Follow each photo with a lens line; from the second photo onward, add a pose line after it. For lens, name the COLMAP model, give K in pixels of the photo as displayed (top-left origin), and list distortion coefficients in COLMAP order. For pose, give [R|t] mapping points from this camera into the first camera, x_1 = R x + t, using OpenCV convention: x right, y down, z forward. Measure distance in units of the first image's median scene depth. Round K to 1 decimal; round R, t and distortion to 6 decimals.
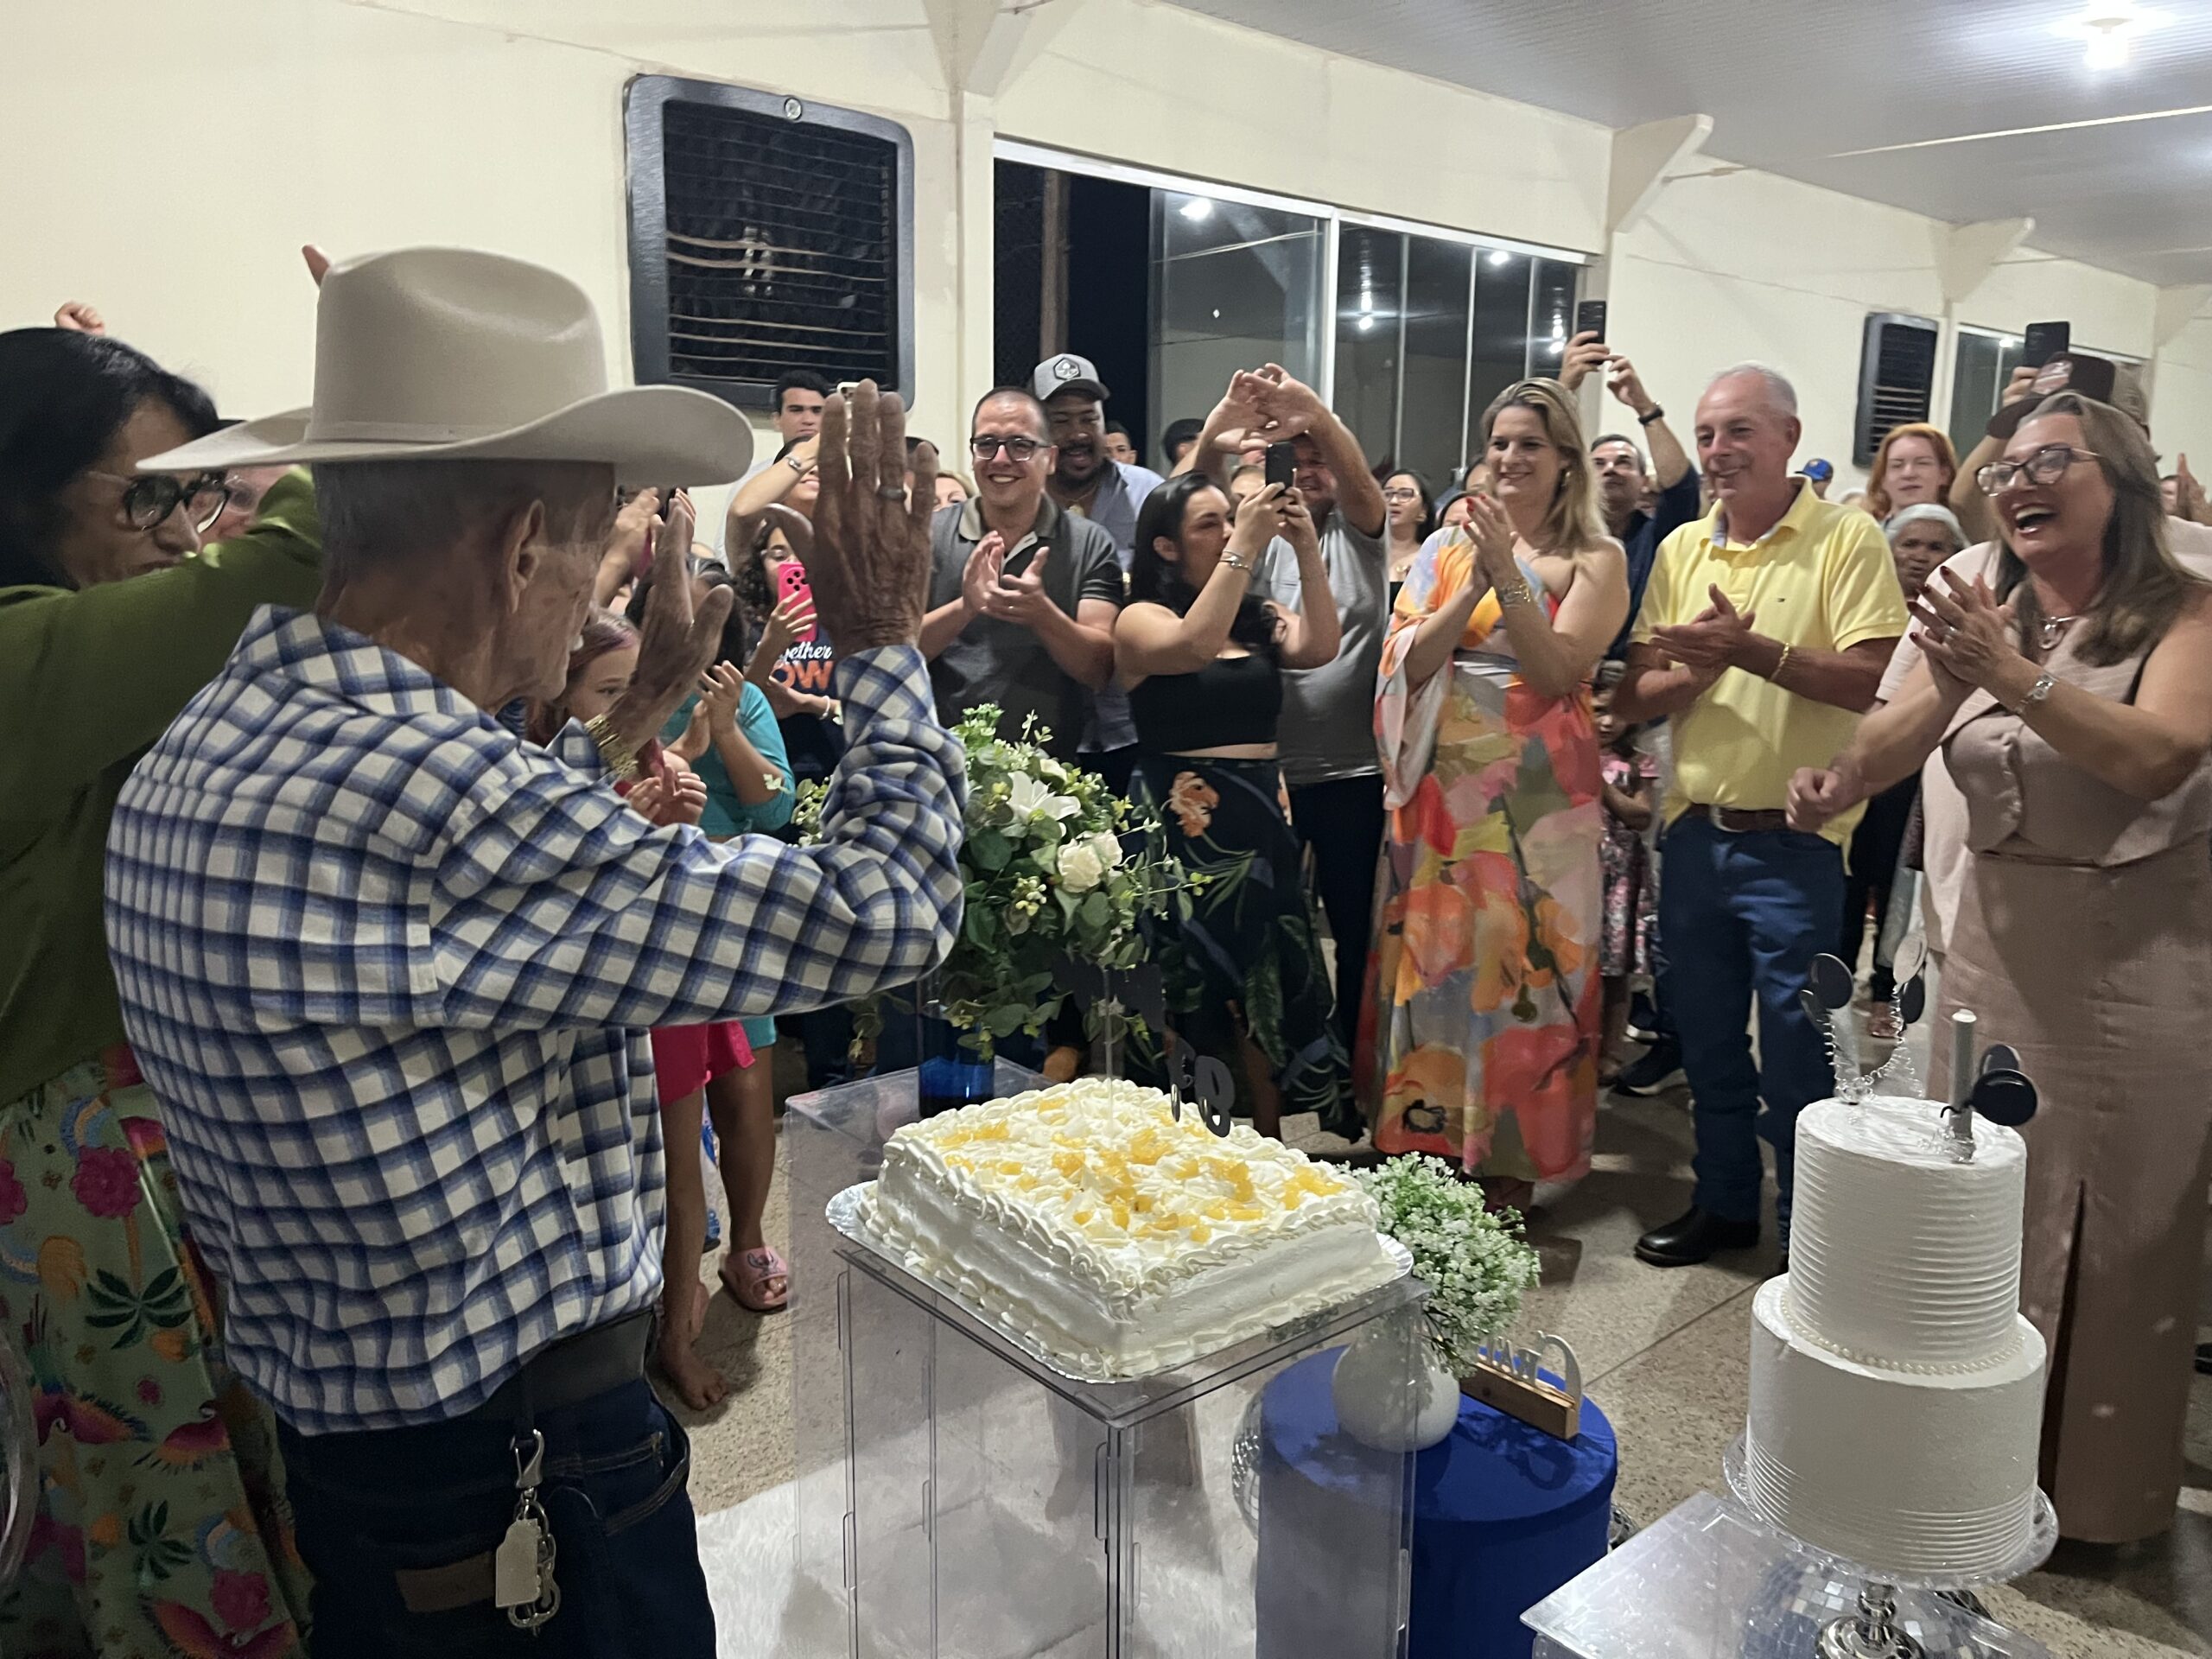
lens RADIAL K [[1705.8, 0, 1117.2], [0, 1705.8, 813.7], [0, 0, 1]] dist [0.050199, -0.070460]
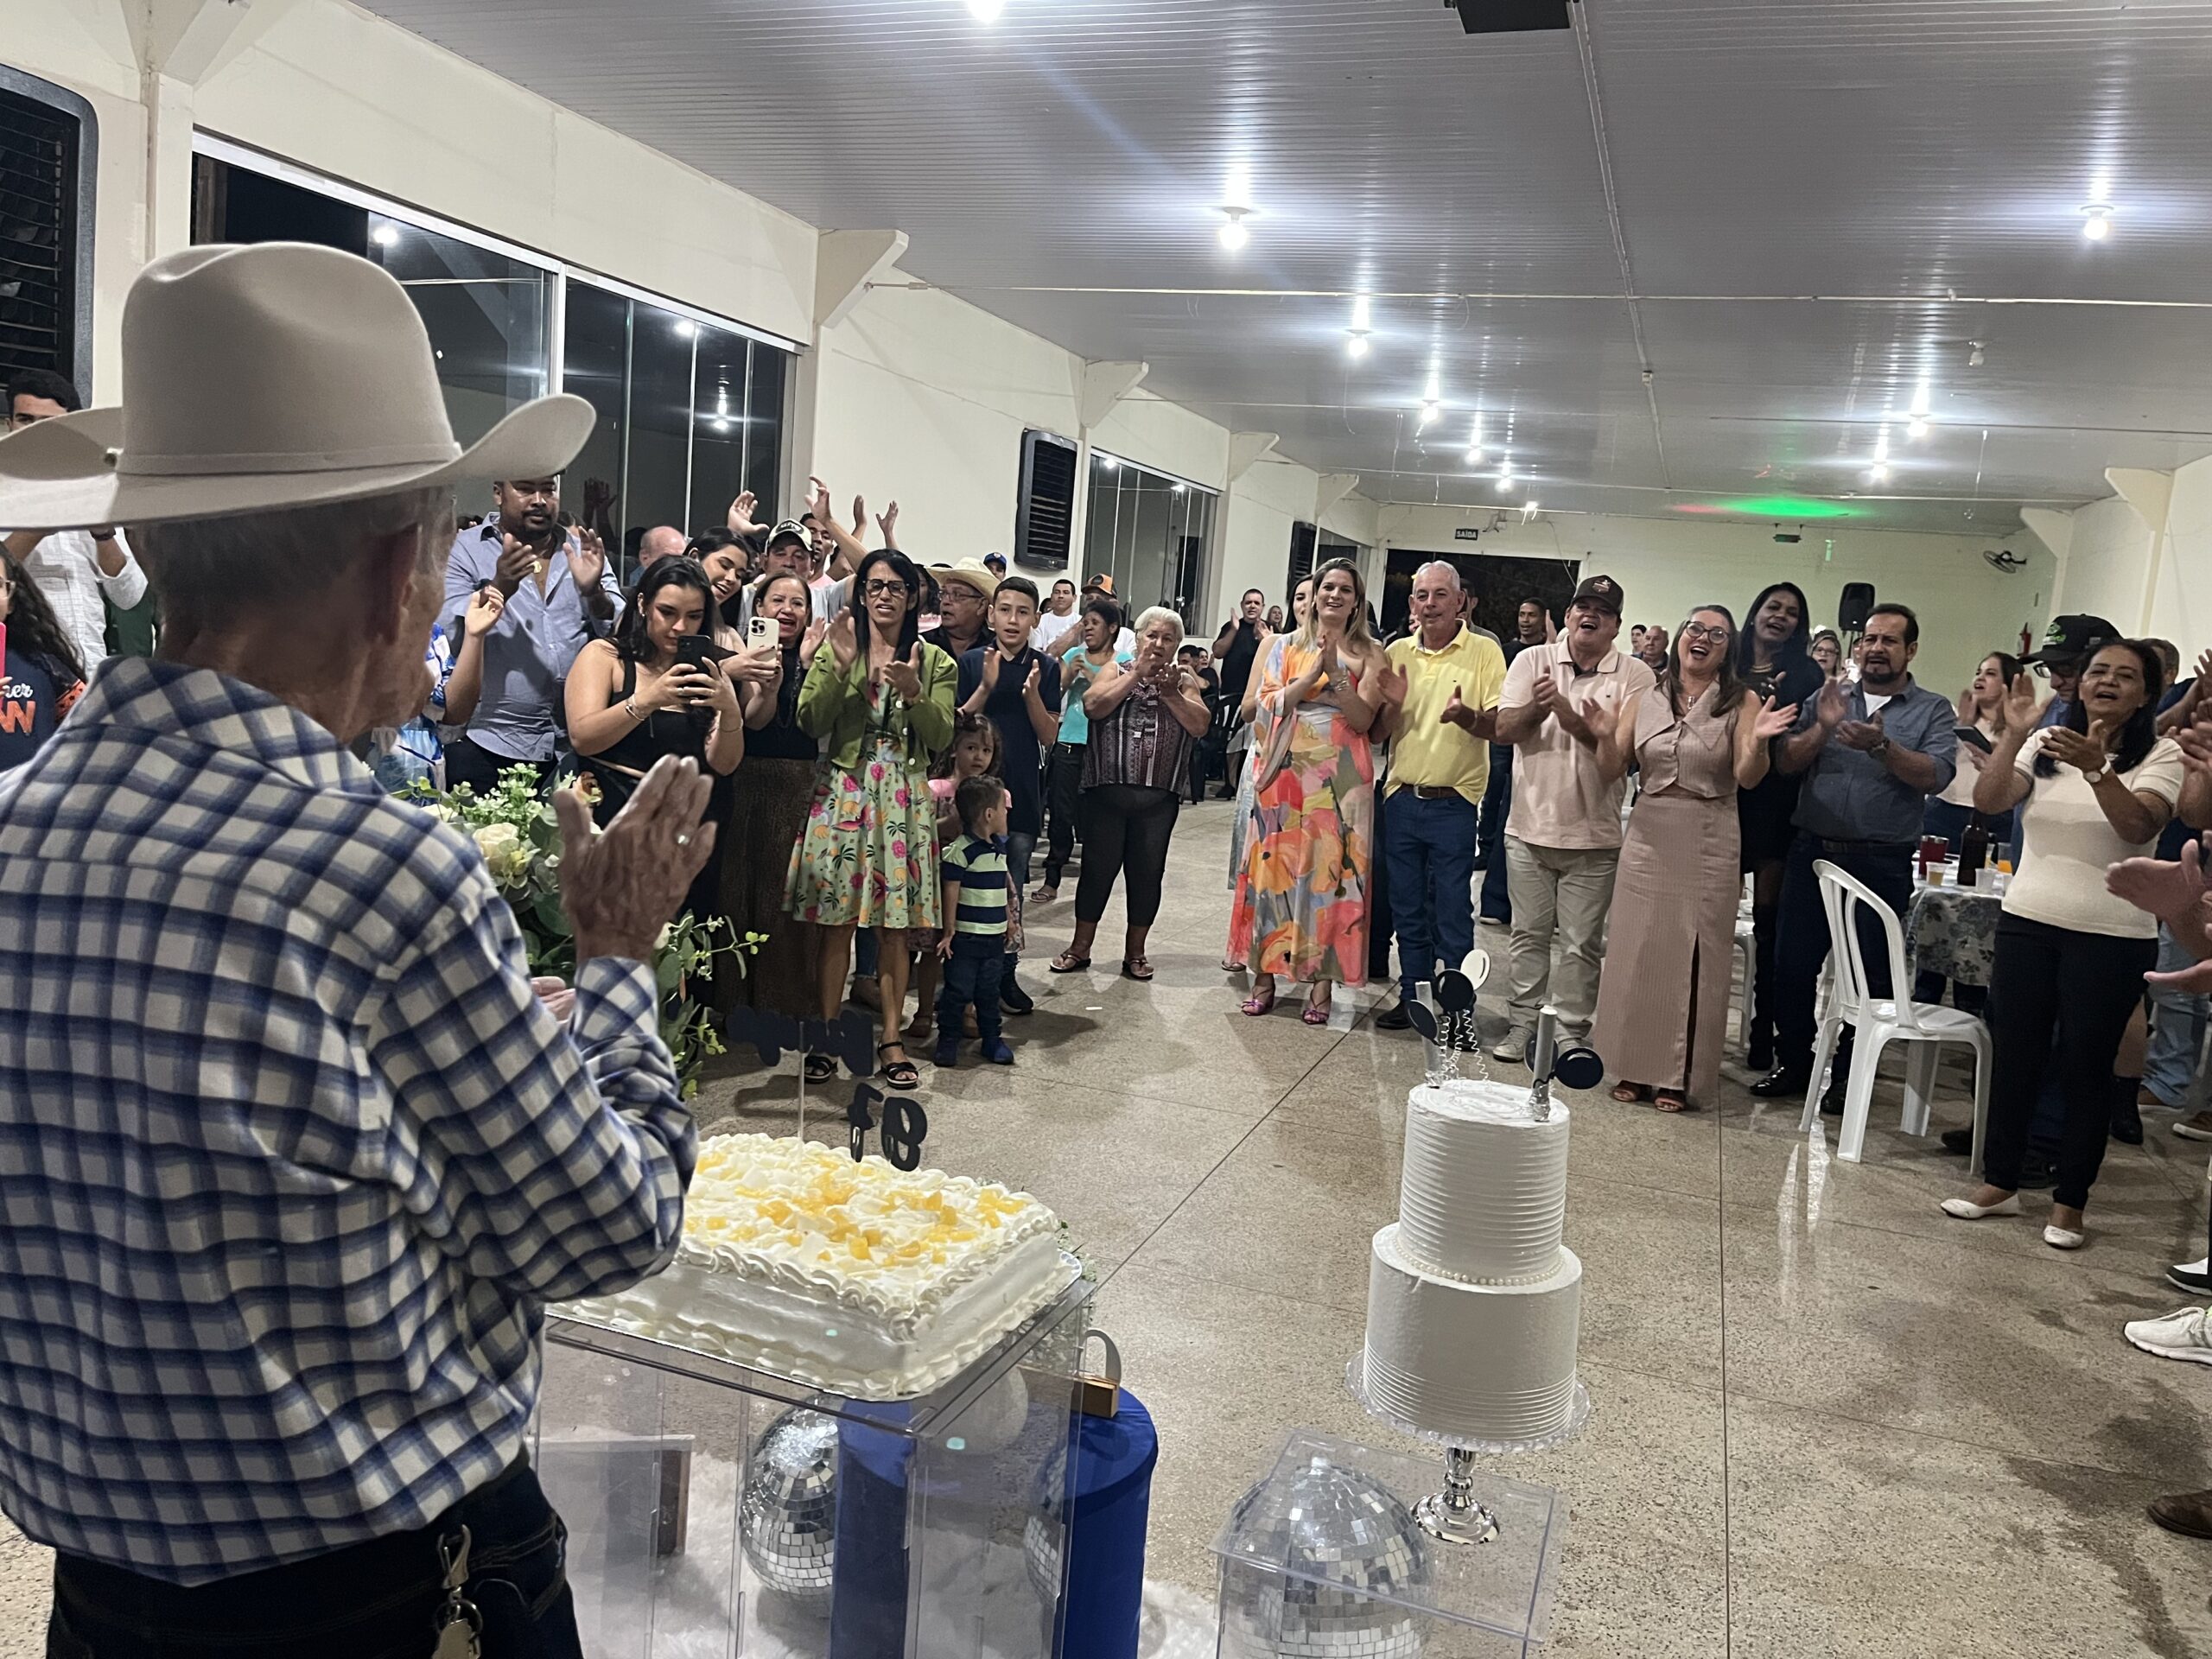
lens RADIAL K [[1705.8, 0, 1088.9], [0, 1705.8, 832.8], [0, 0, 1]] dist [0.050199, -0.070460]
pose [[0.879587, -0.002498, 0.475732, -0.275708], [0.014321, 0.999672, -0.021229, -0.001404], [-0.475523, 0.025486, 0.879334, -0.013348]]
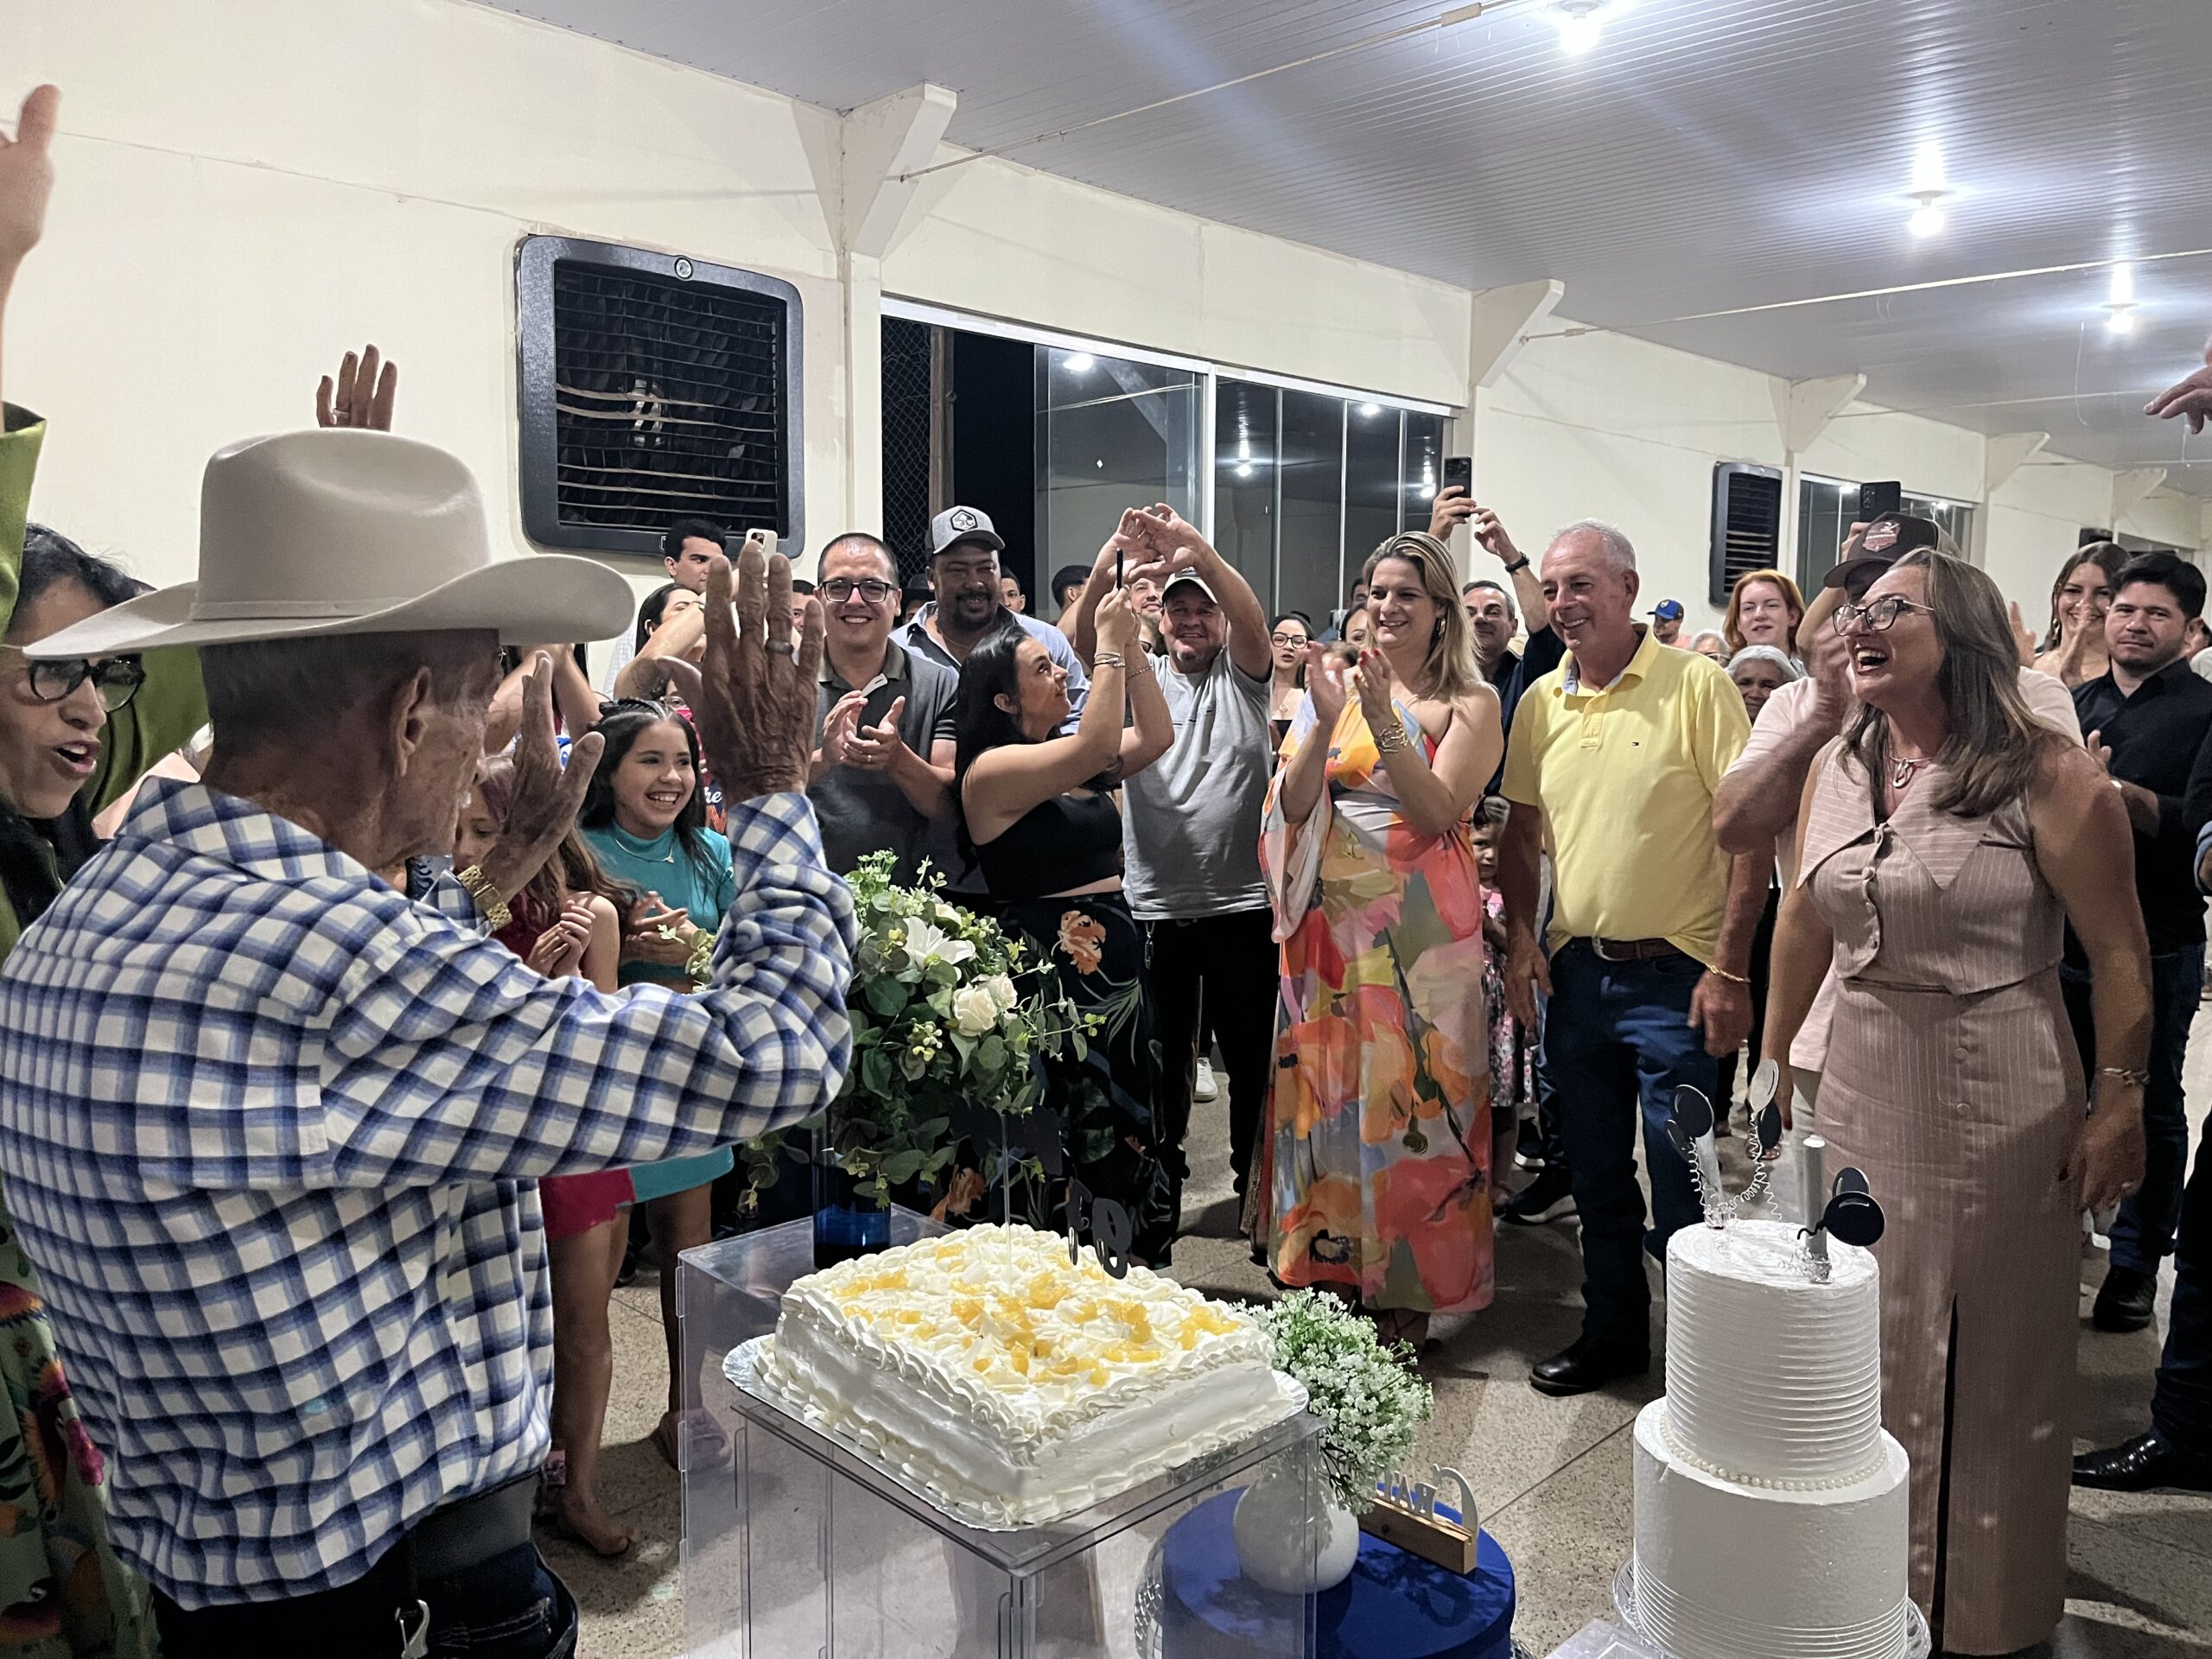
lens RADIAL K [[1705.8, 0, 1117.0], [0, 1705.8, 818.0], [0, 0, 1]] dist [0.050199, -0.070460]
pose [[0.997853, -0.011819, 0.064418, -0.001698], [0.016687, 0.997001, -0.075572, -0.005004], [-0.063332, 0.076484, 0.995057, -0.024616]]
